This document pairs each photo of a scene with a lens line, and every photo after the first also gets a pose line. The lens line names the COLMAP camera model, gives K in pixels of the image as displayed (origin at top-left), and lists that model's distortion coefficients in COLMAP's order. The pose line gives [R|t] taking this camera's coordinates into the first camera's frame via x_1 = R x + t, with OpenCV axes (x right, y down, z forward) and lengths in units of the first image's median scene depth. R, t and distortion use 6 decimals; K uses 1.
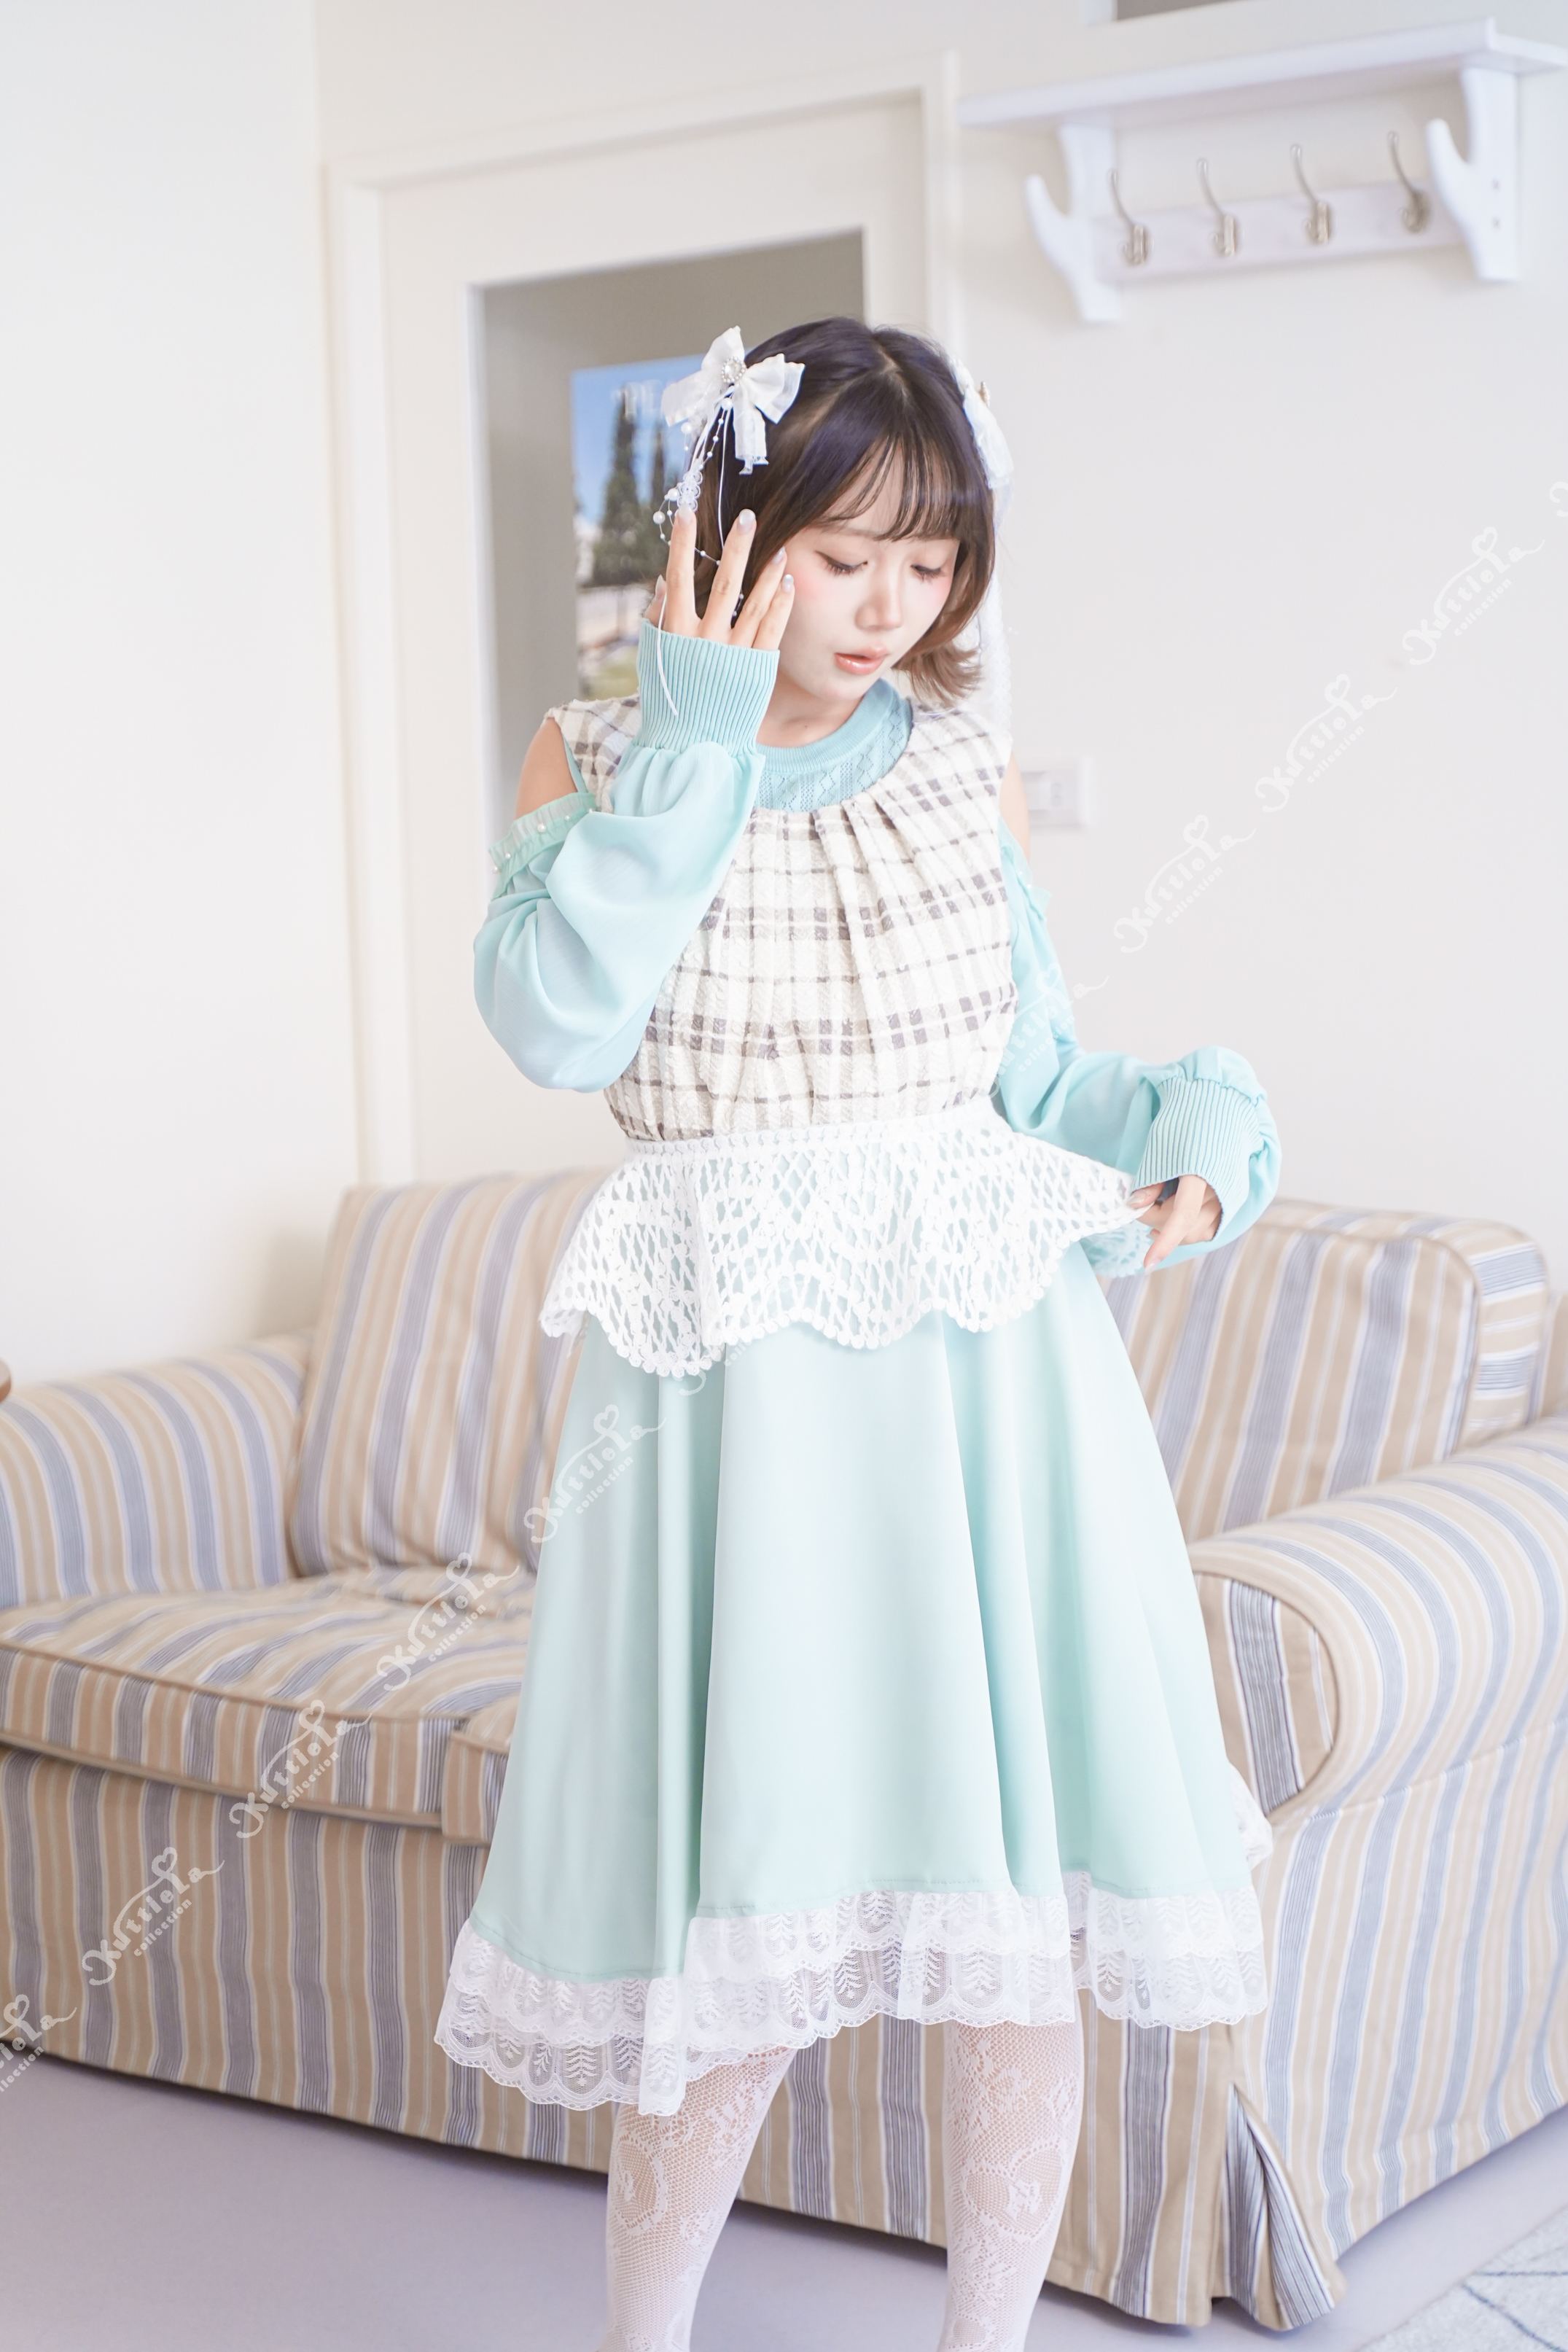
lens RADIAL K [[3723.3, 0, 784.0], [0, 3723.3, 1176.0], [0, 0, 1]] dist [0.011207, -0.202232]
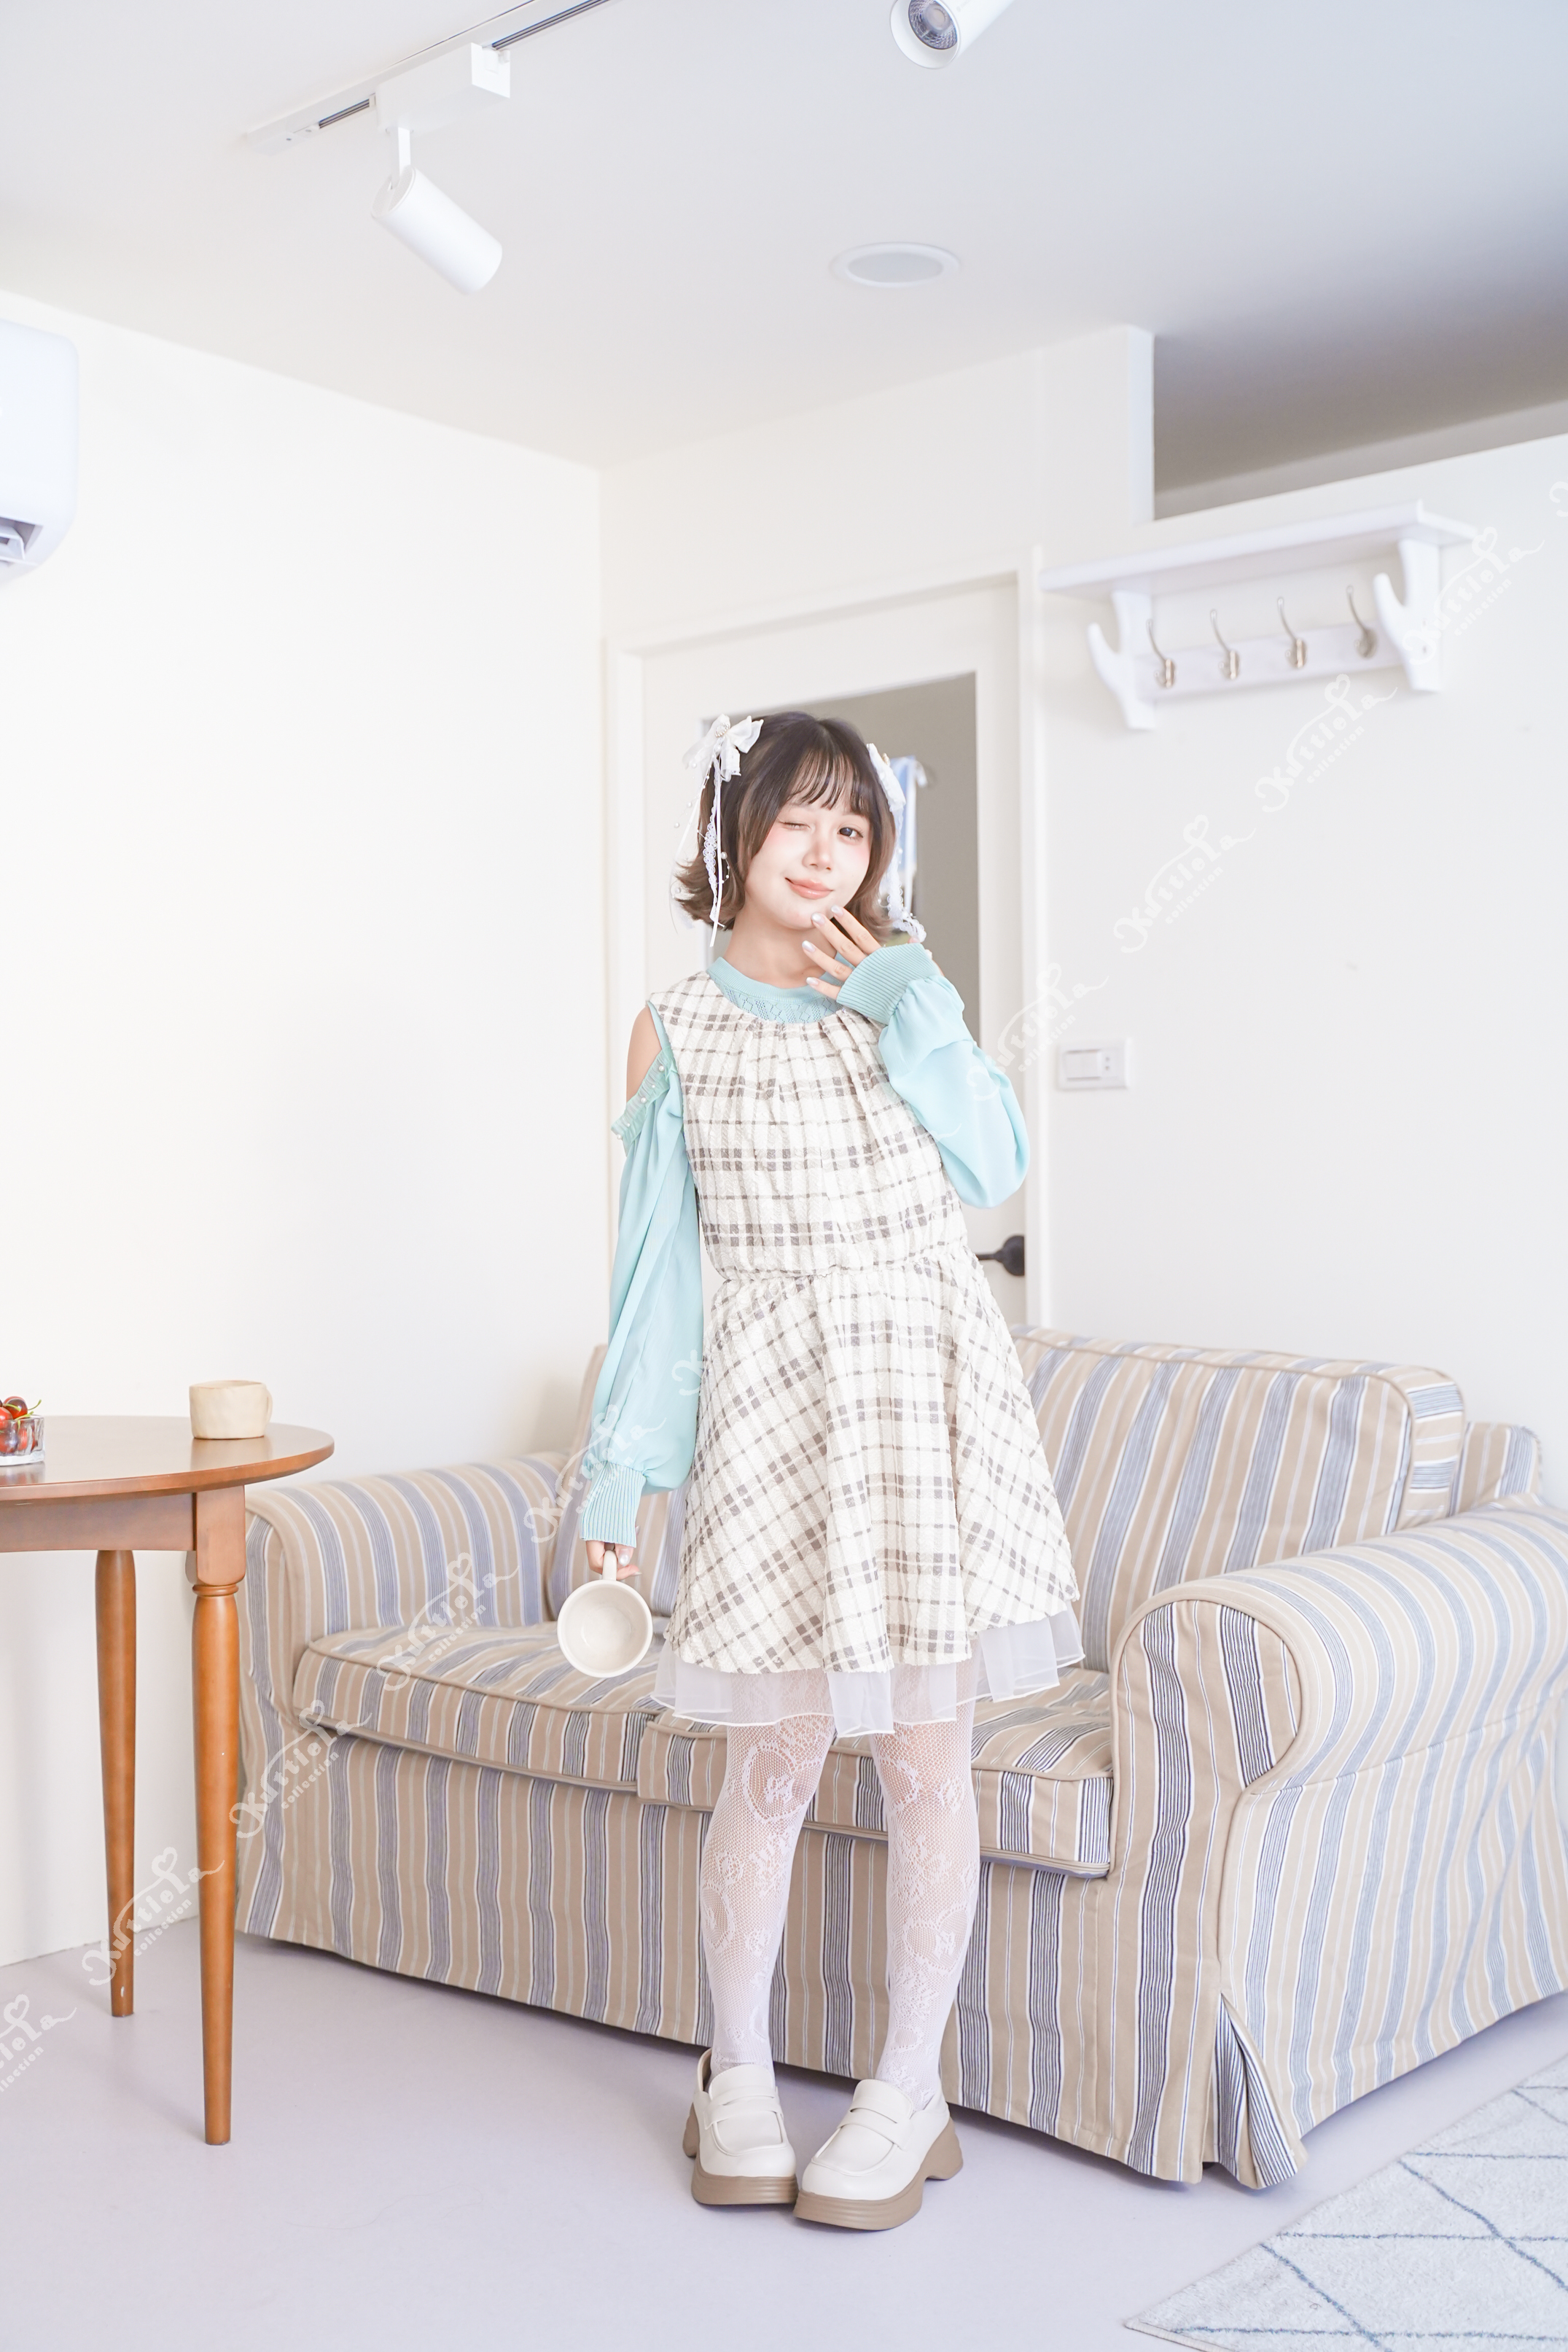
lens RADIAL K [[2552.5, 0, 784.0], [0, 2552.5, 1176.0], [0, 0, 1]] dist [-0.023891, 0.014980]
pose [[0.997838, 0.016068, -0.063733, 0.015949], [-0.022215, 0.995042, -0.096945, 0.038893], [0.061860, 0.098151, 0.993247, 0.056725]]
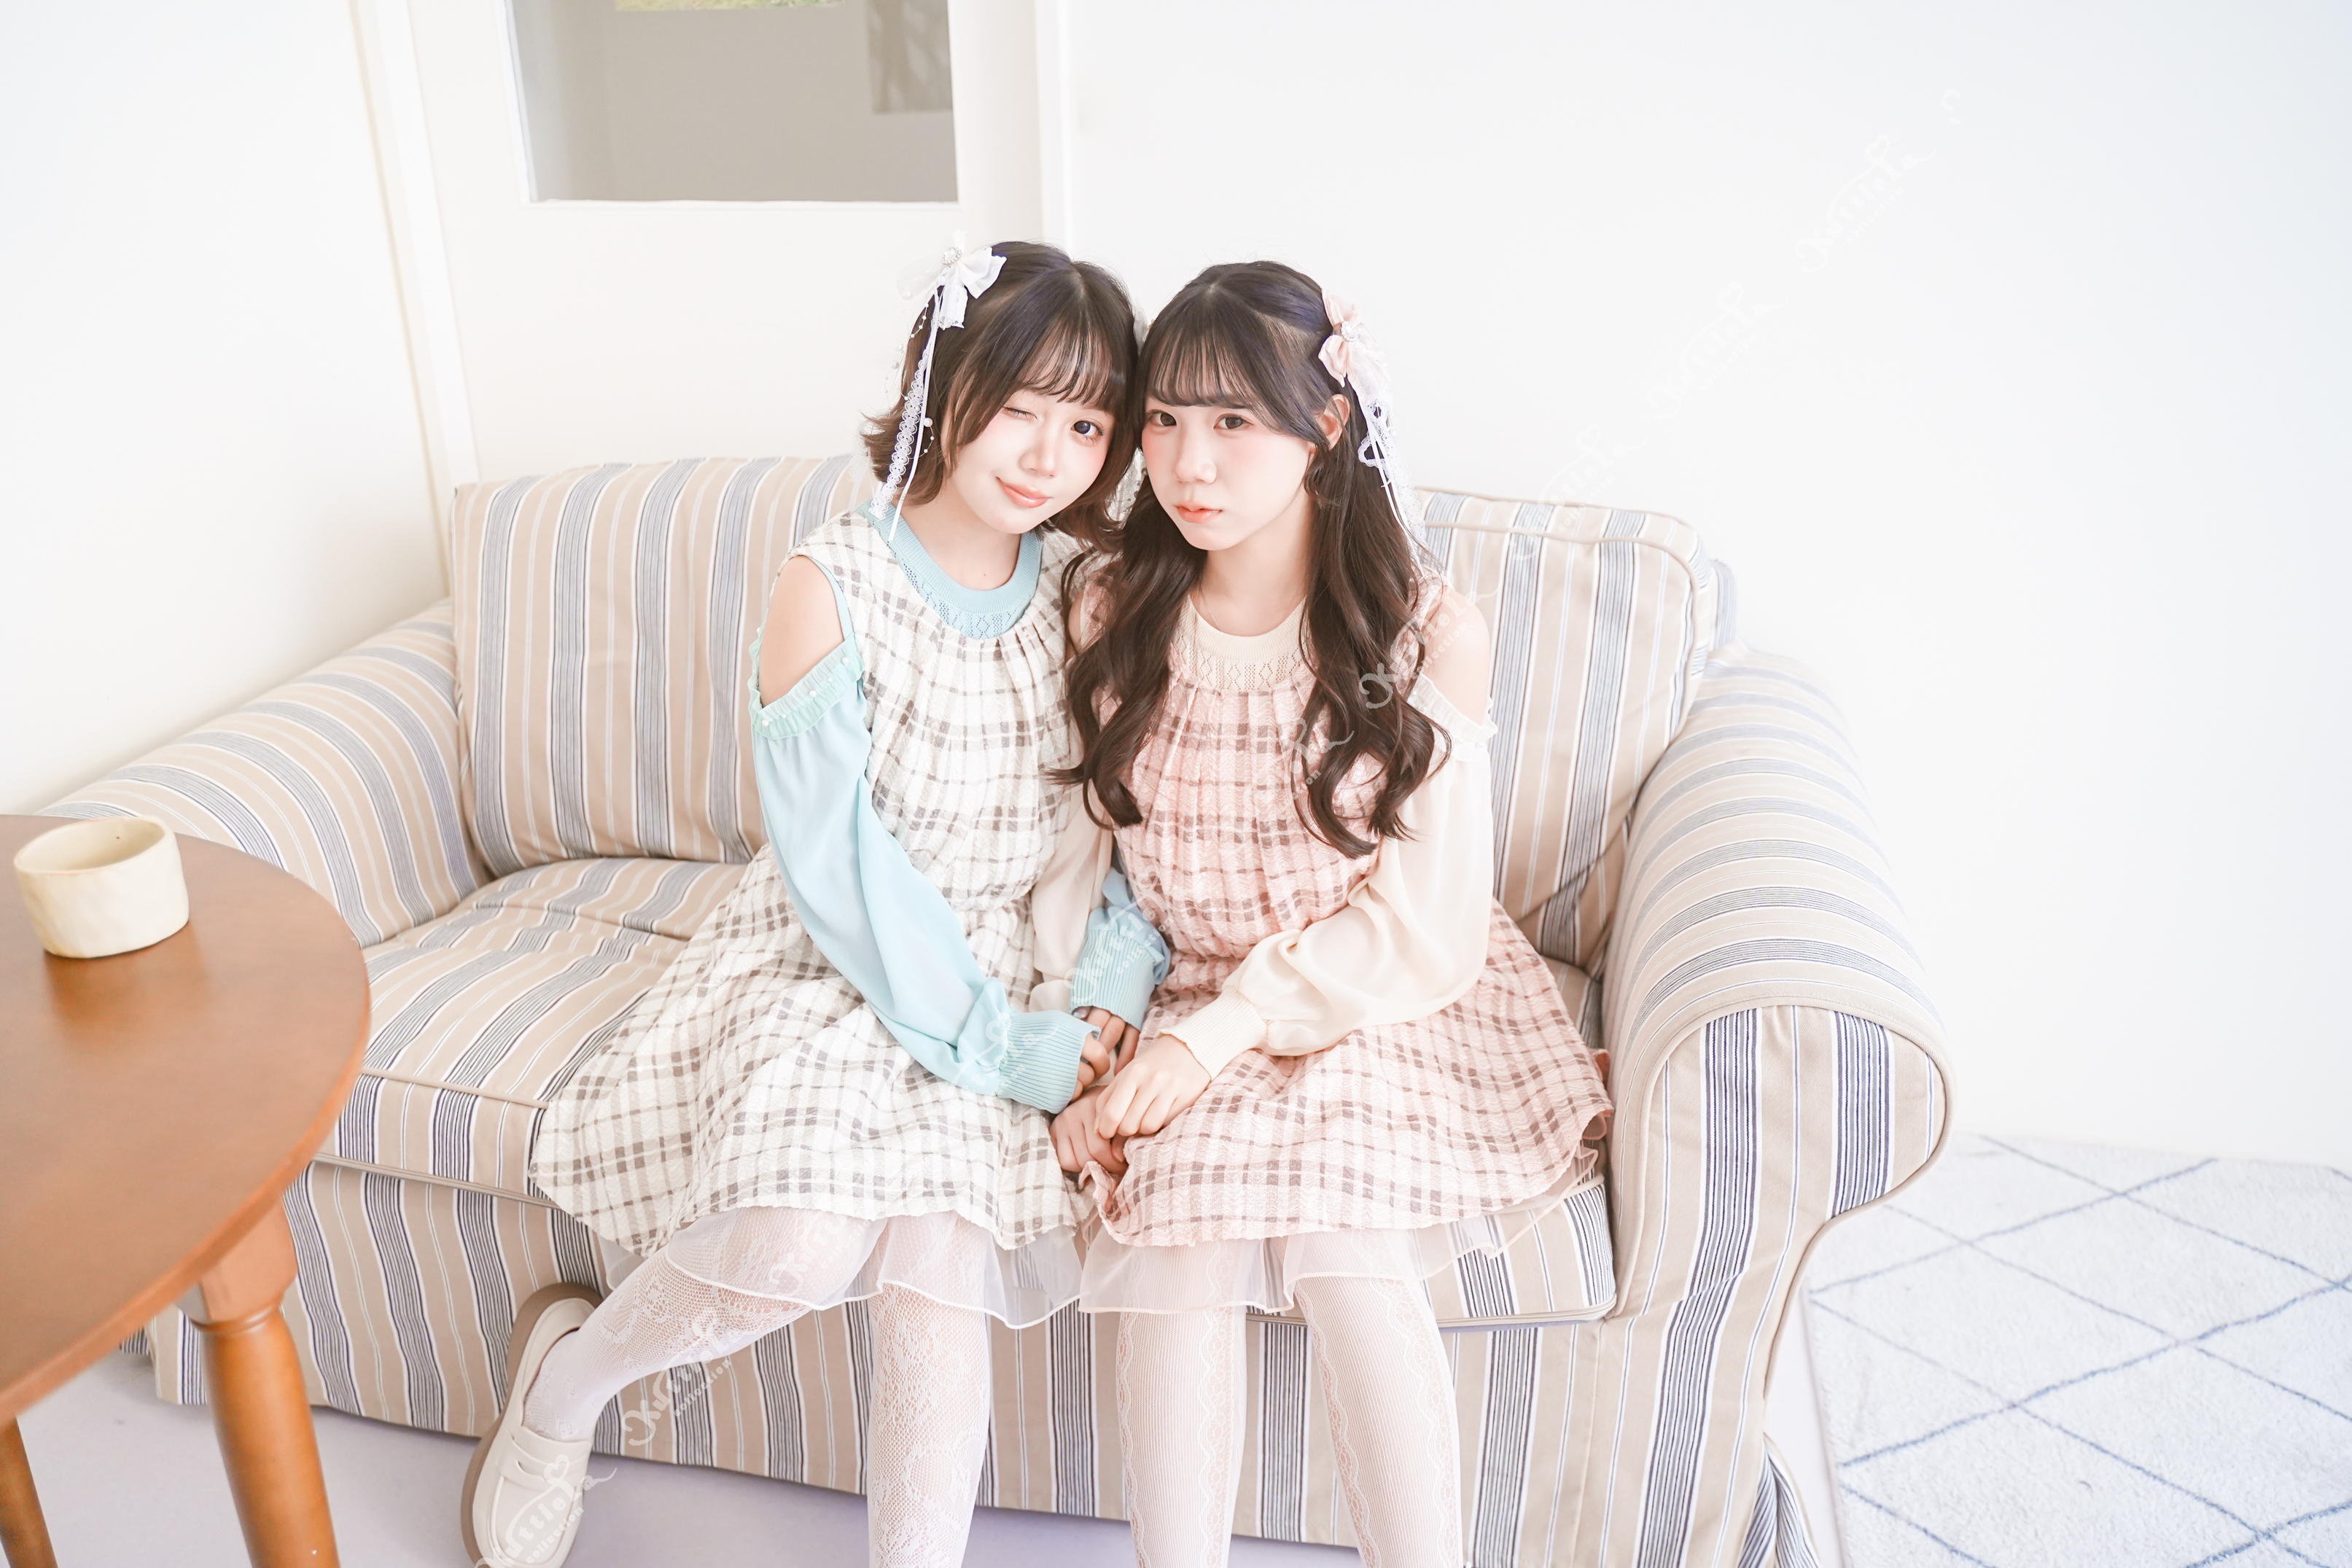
lens RADIAL K [[1900.4, 0, 1176.0], [0, 1900.4, 784.0], [0, 0, 1]] dist [0.000215, 0.001300]
pose [[0.919250, -0.133308, 0.370416, -0.174419], [0.026878, 0.959978, 0.278783, -0.074651], [-0.392755, -0.246316, 0.886043, 0.526021]]
